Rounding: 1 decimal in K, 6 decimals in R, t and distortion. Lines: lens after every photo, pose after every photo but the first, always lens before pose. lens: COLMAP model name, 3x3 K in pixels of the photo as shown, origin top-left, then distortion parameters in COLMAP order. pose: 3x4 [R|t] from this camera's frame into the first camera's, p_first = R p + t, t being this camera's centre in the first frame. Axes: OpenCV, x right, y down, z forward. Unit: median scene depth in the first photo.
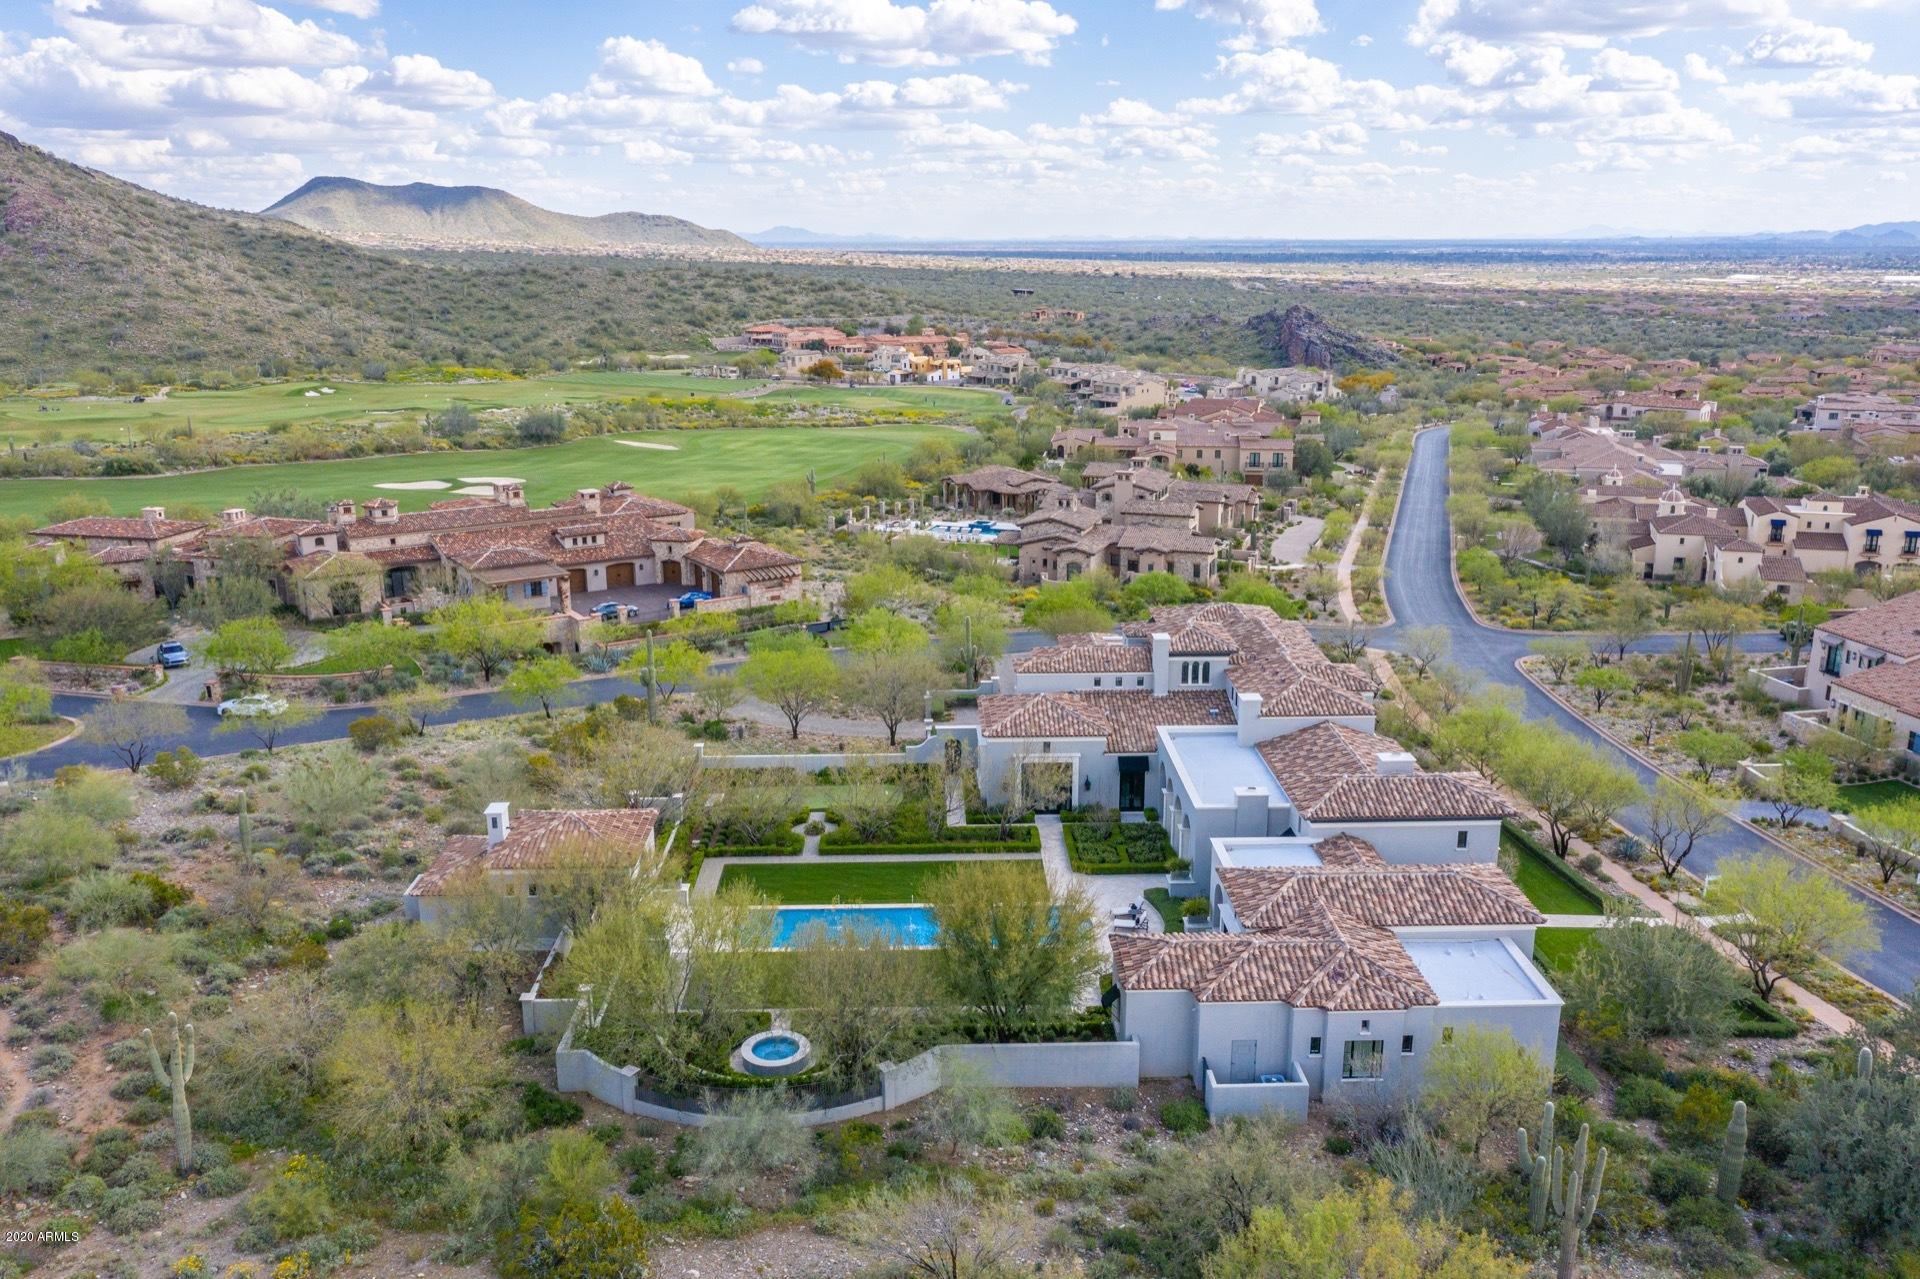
lens RADIAL K [[1509.4, 0, 950.0], [0, 1509.4, 632.7], [0, 0, 1]] dist [0.002608, 0.005790]
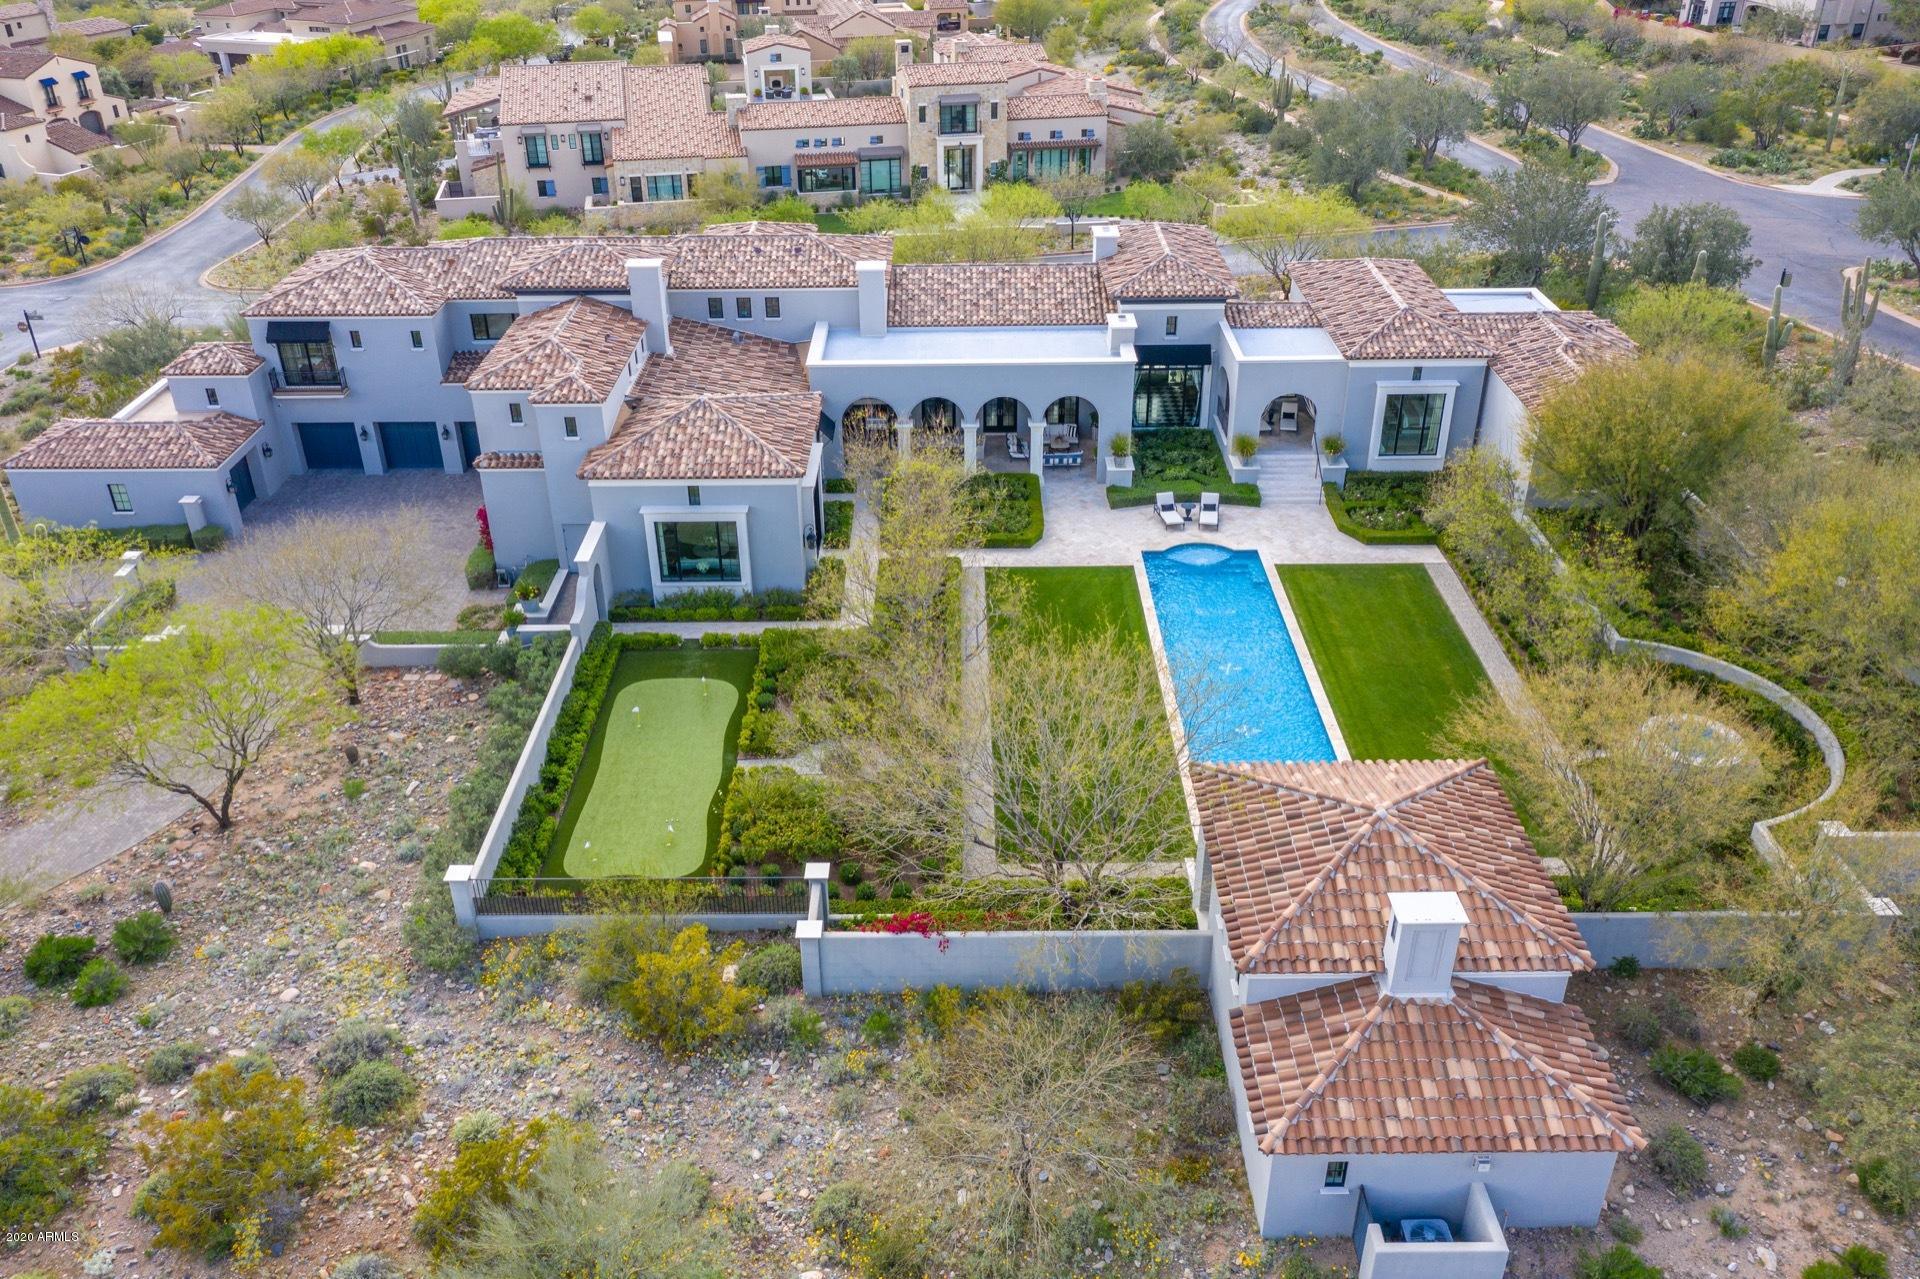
lens RADIAL K [[1509.4, 0, 950.0], [0, 1509.4, 632.7], [0, 0, 1]] dist [0.002608, 0.005790]
pose [[0.017521, -0.491075, 0.870941, -0.273570], [0.262069, 0.842876, 0.469978, -0.073494], [-0.964890, 0.220012, 0.143464, 0.466499]]
